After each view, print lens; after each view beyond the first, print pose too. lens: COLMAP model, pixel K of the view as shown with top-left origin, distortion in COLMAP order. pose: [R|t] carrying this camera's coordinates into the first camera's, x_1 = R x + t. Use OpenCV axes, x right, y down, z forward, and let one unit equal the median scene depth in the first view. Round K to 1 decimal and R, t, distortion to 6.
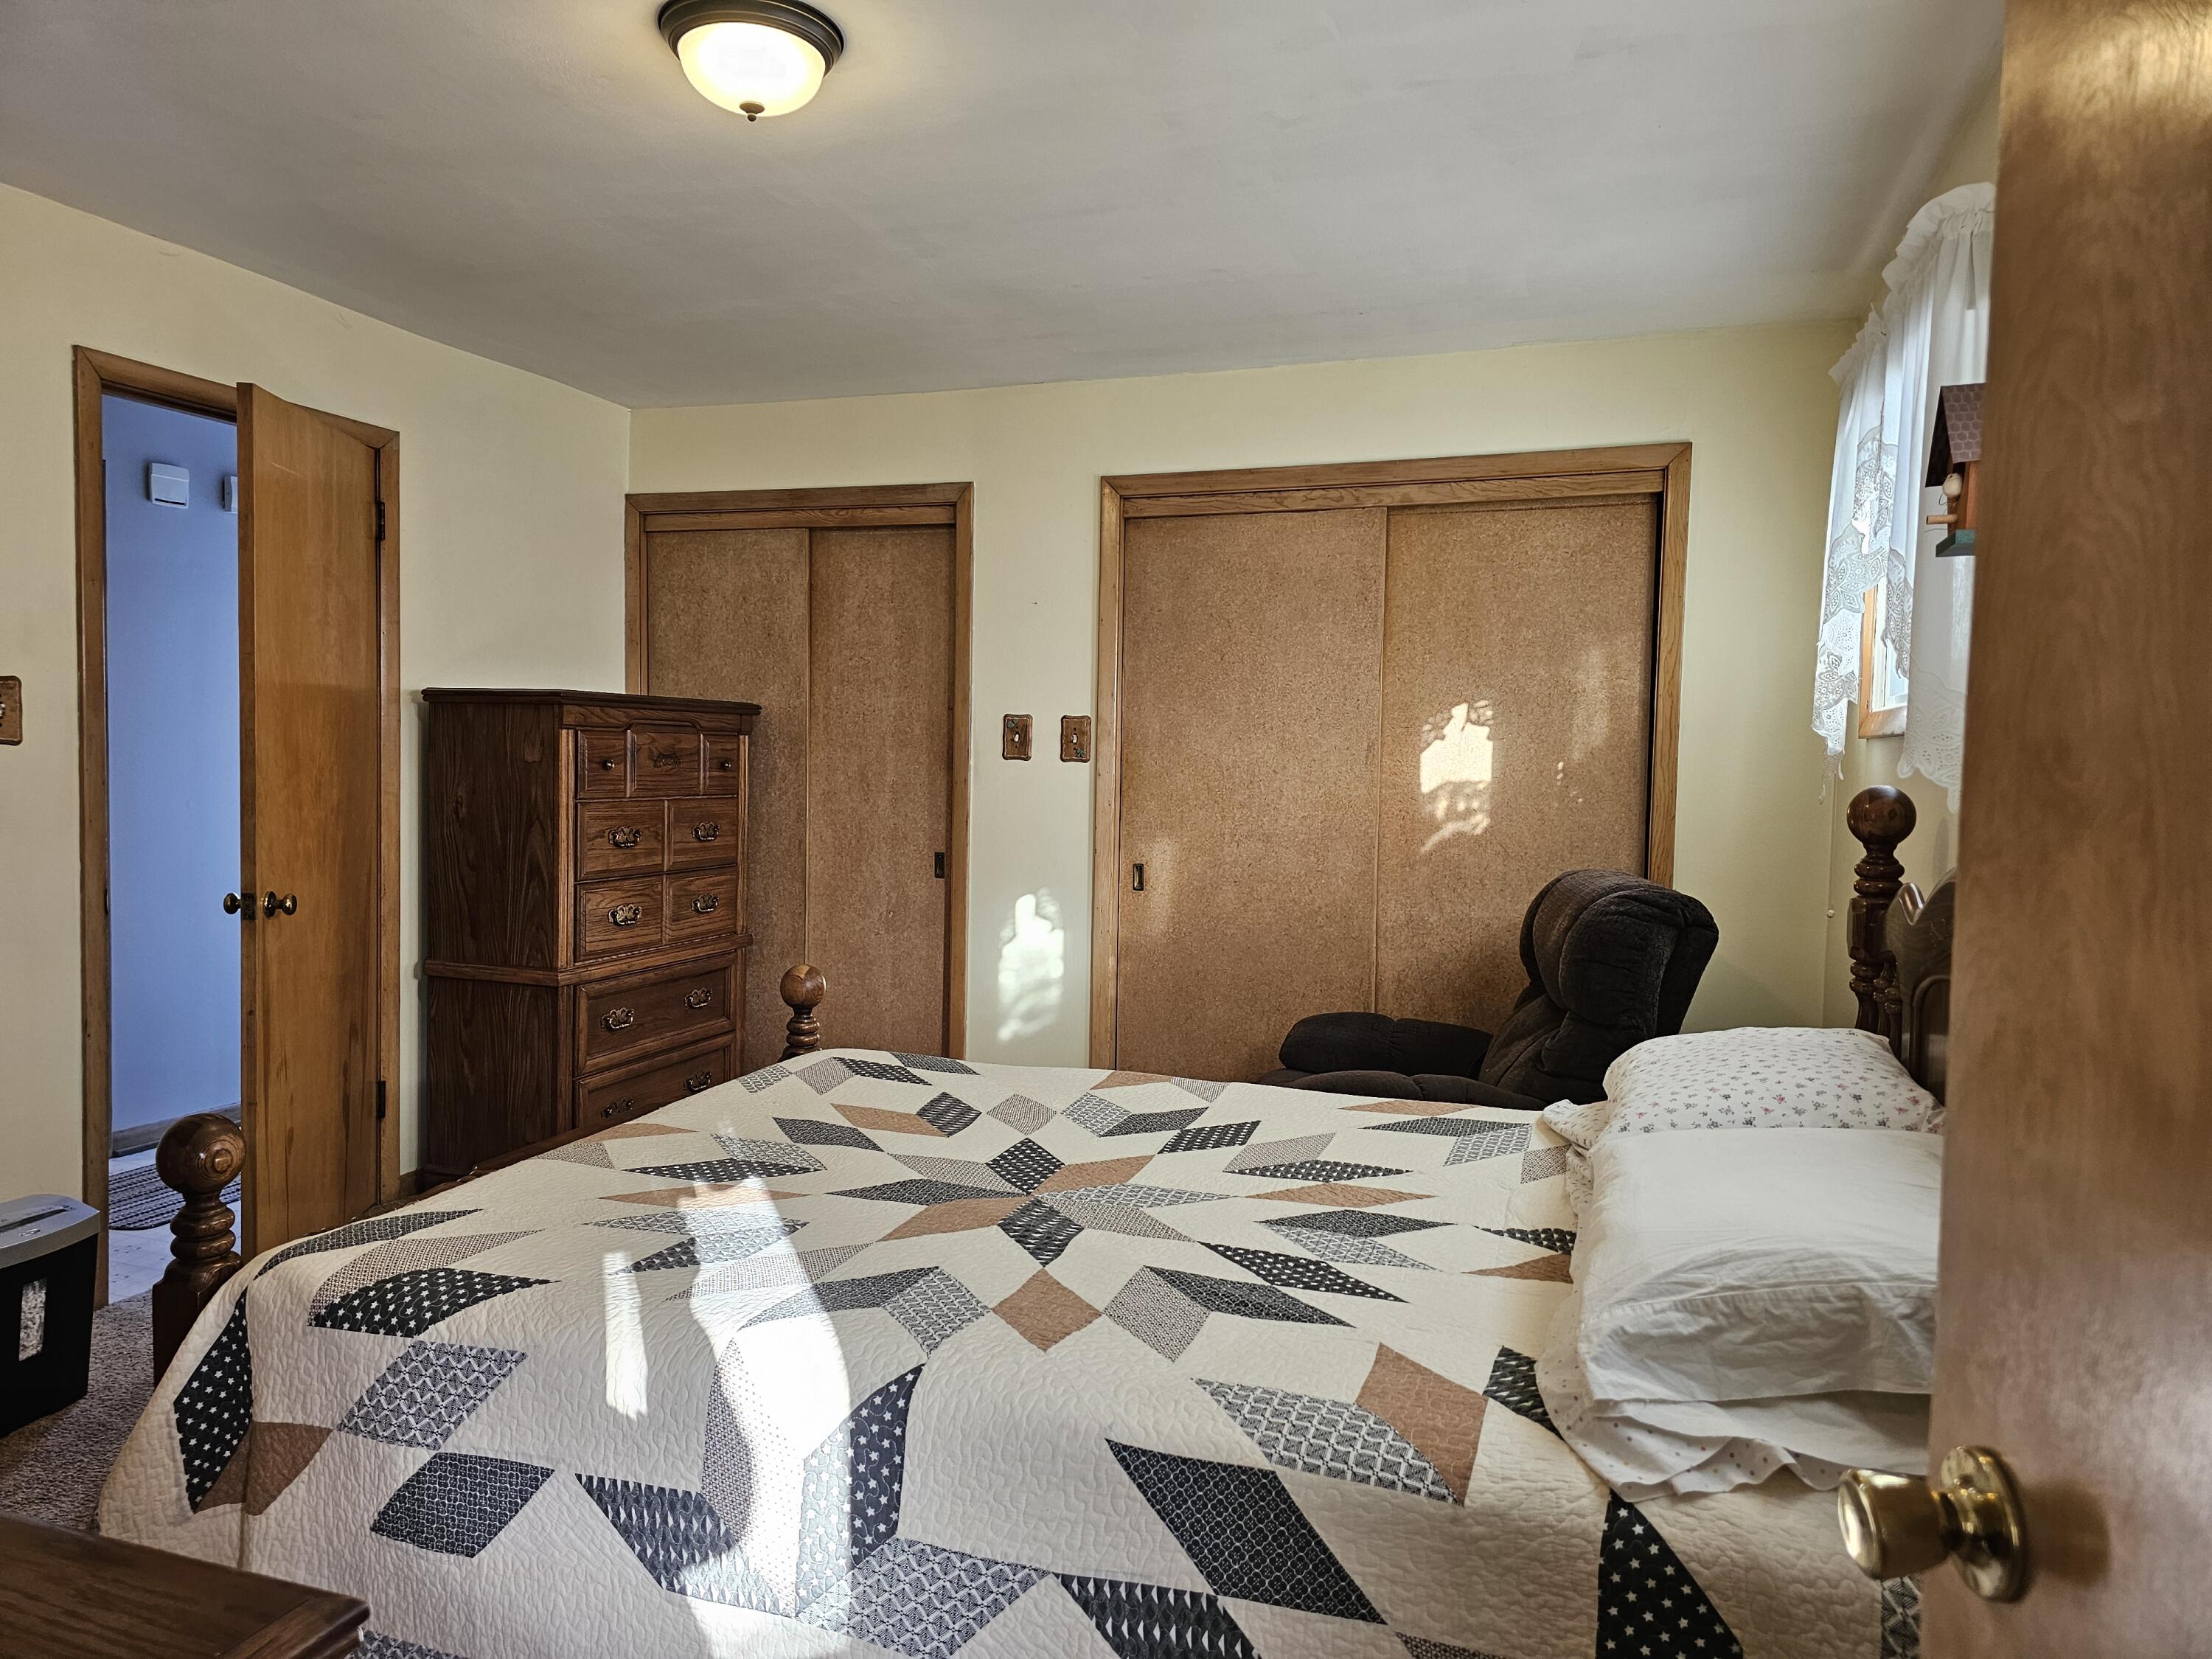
lens RADIAL K [[1483.2, 0, 1092.9], [0, 1483.2, 832.6], [0, 0, 1]] dist [0.060123, -0.048515]
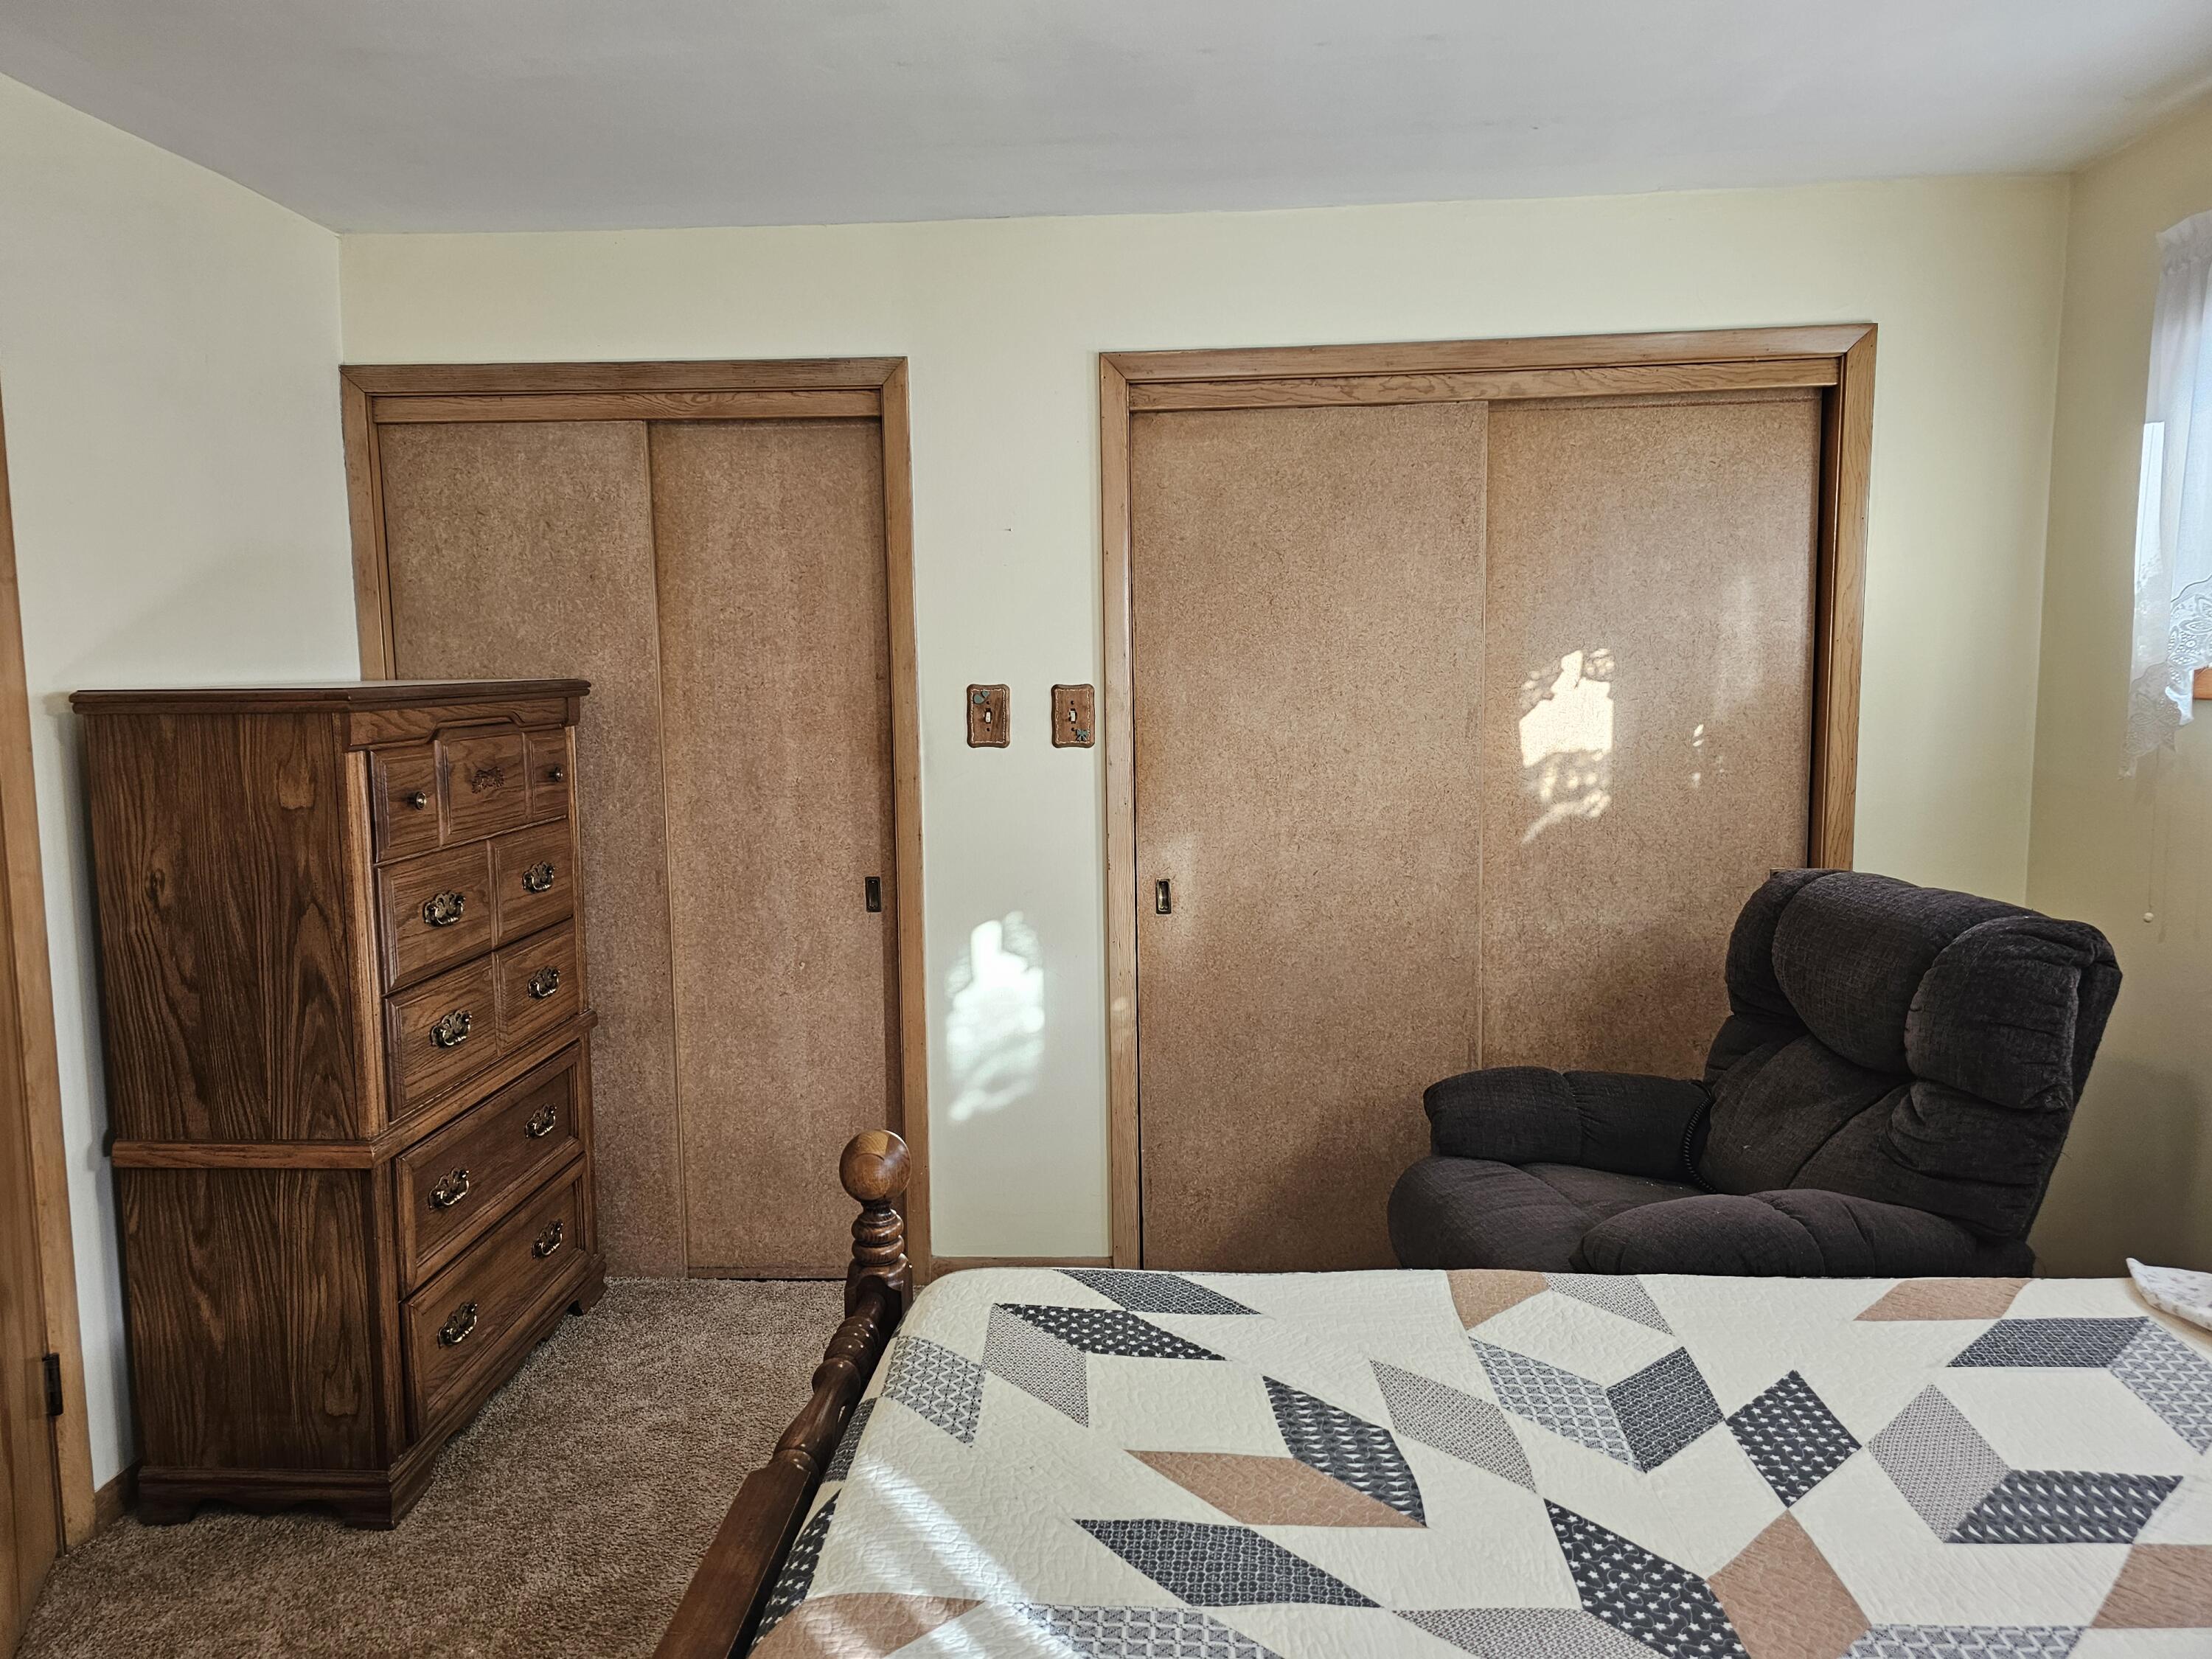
lens RADIAL K [[1483.2, 0, 1099.1], [0, 1483.2, 813.8], [0, 0, 1]] dist [0.060123, -0.048515]
pose [[0.960038, -0.062750, 0.272743, -0.216508], [0.047650, 0.996960, 0.061646, -0.063544], [-0.275782, -0.046186, 0.960110, 0.307852]]
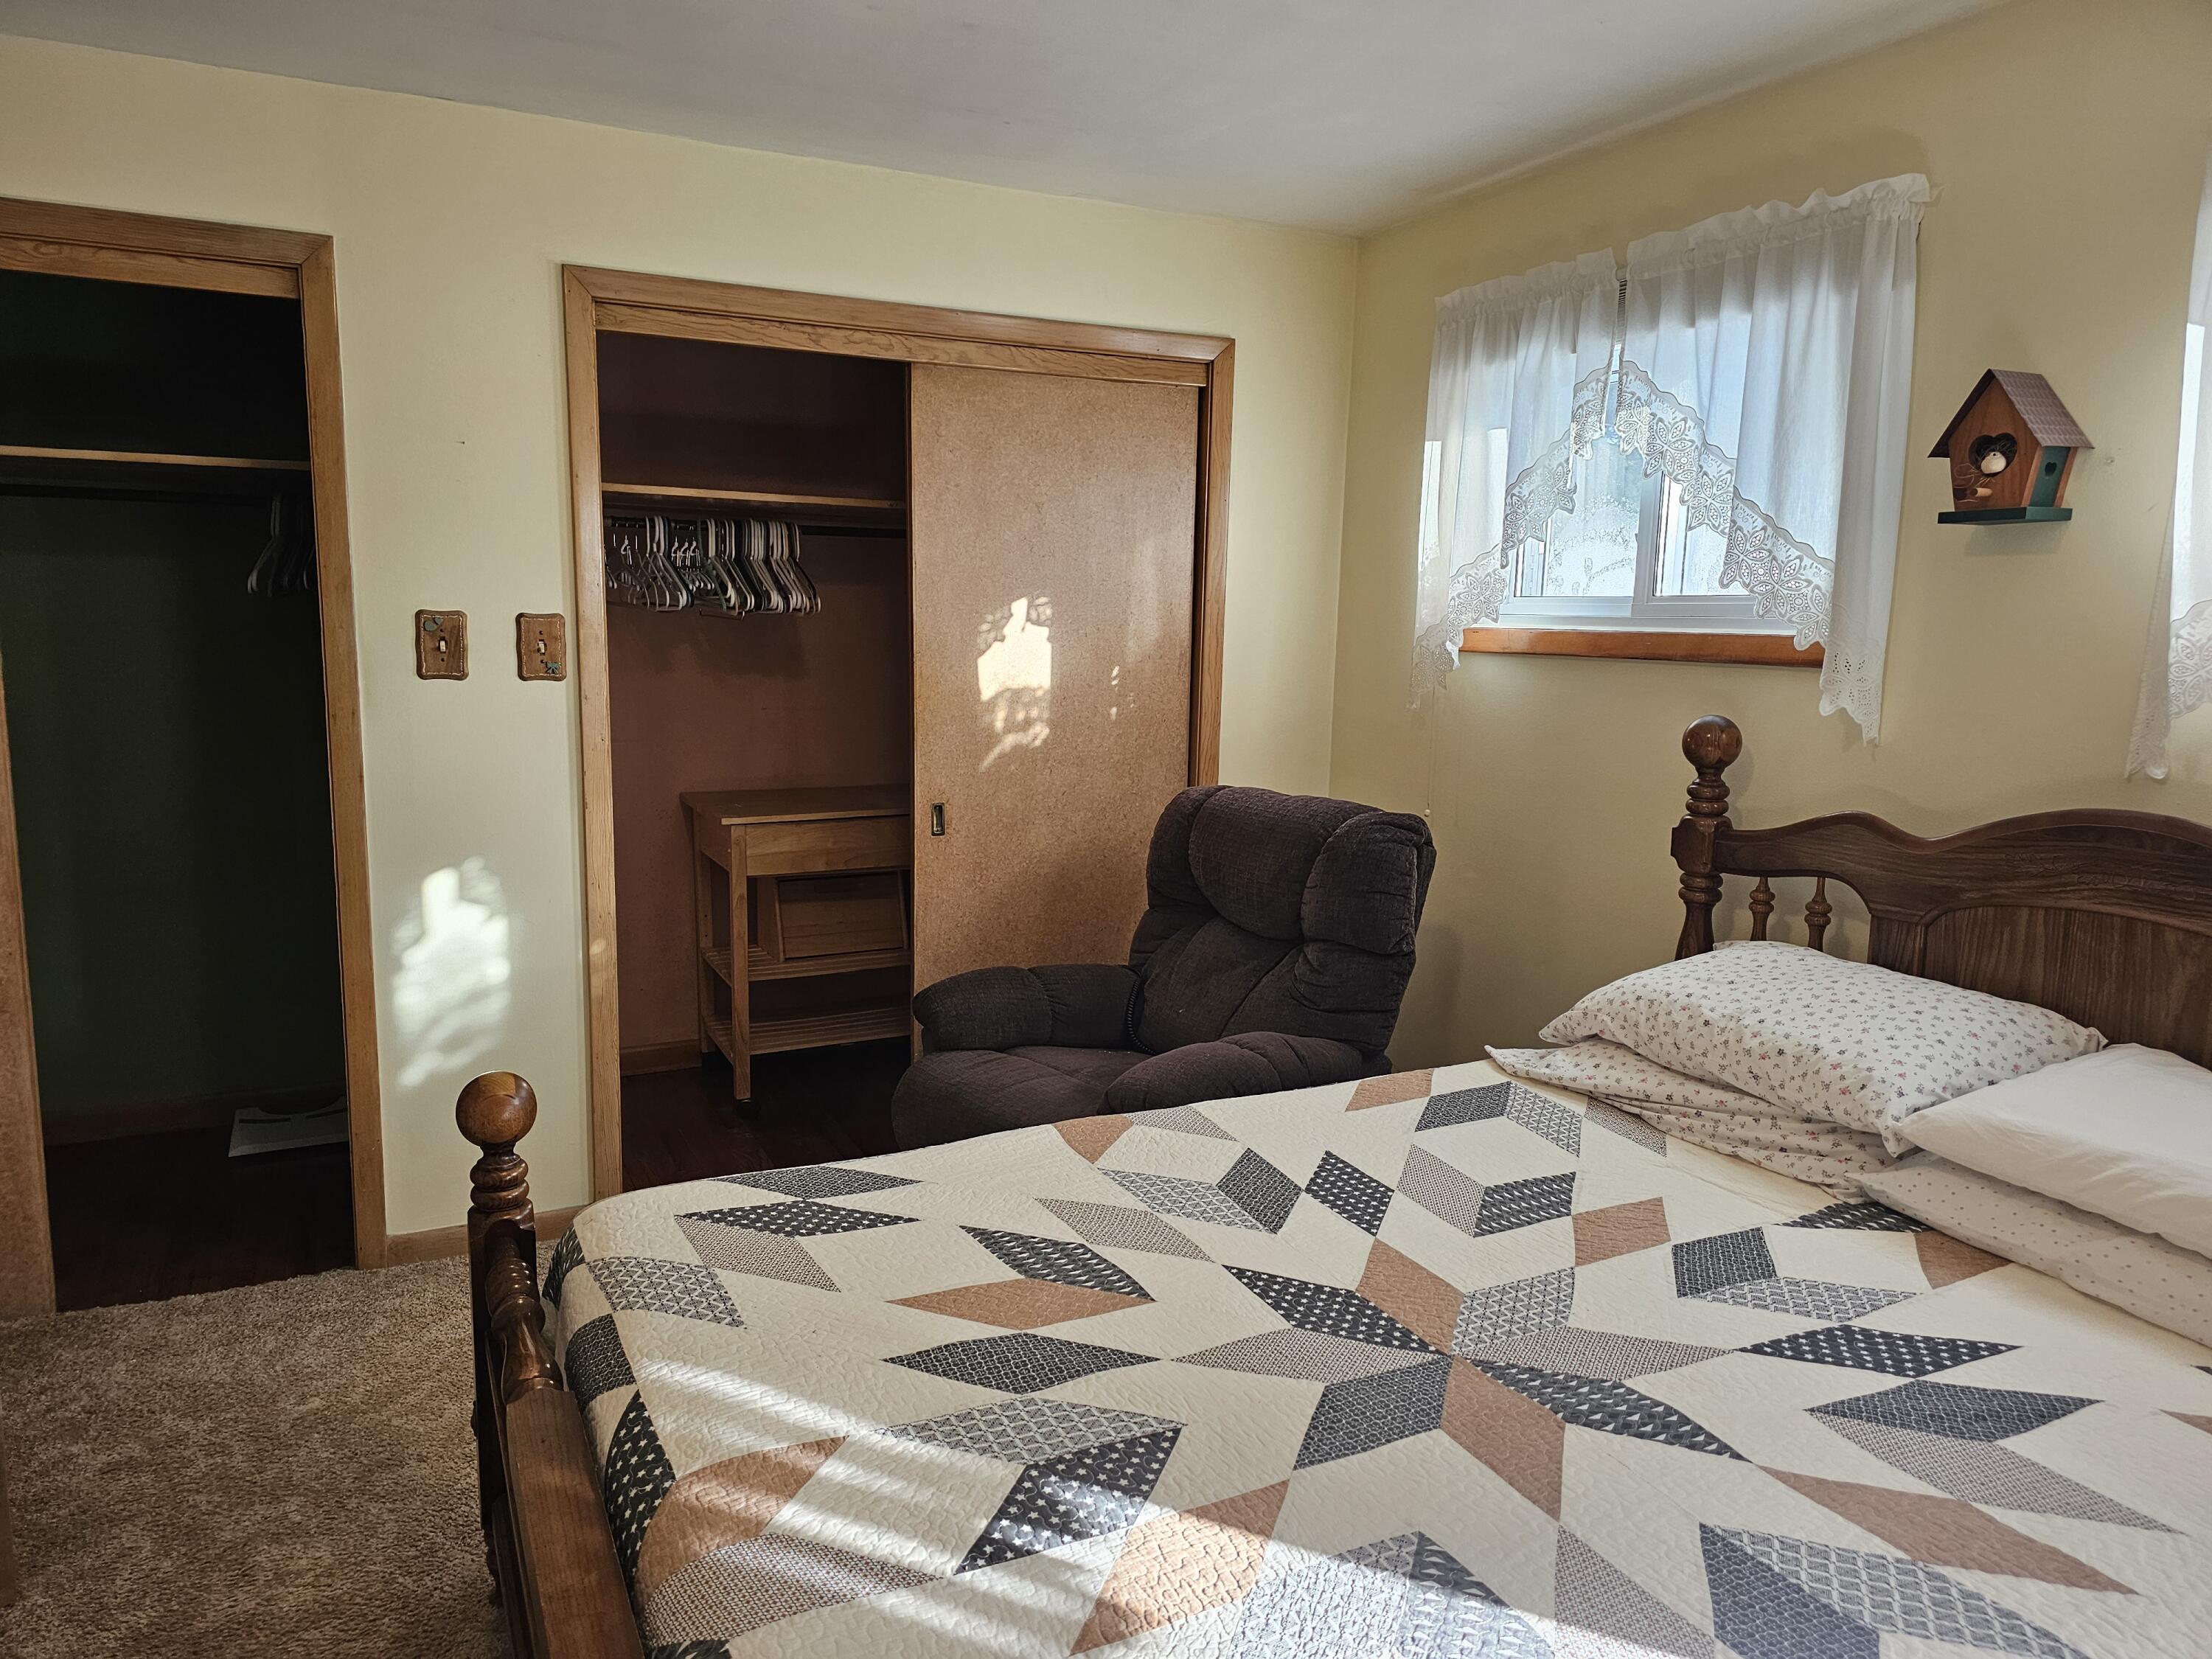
lens RADIAL K [[1483.2, 0, 1095.8], [0, 1483.2, 824.2], [0, 0, 1]] dist [0.060123, -0.048515]
pose [[0.702267, -0.107762, 0.703710, -0.355712], [0.031911, 0.992249, 0.120101, -0.060488], [-0.711198, -0.061887, 0.700262, 0.335908]]
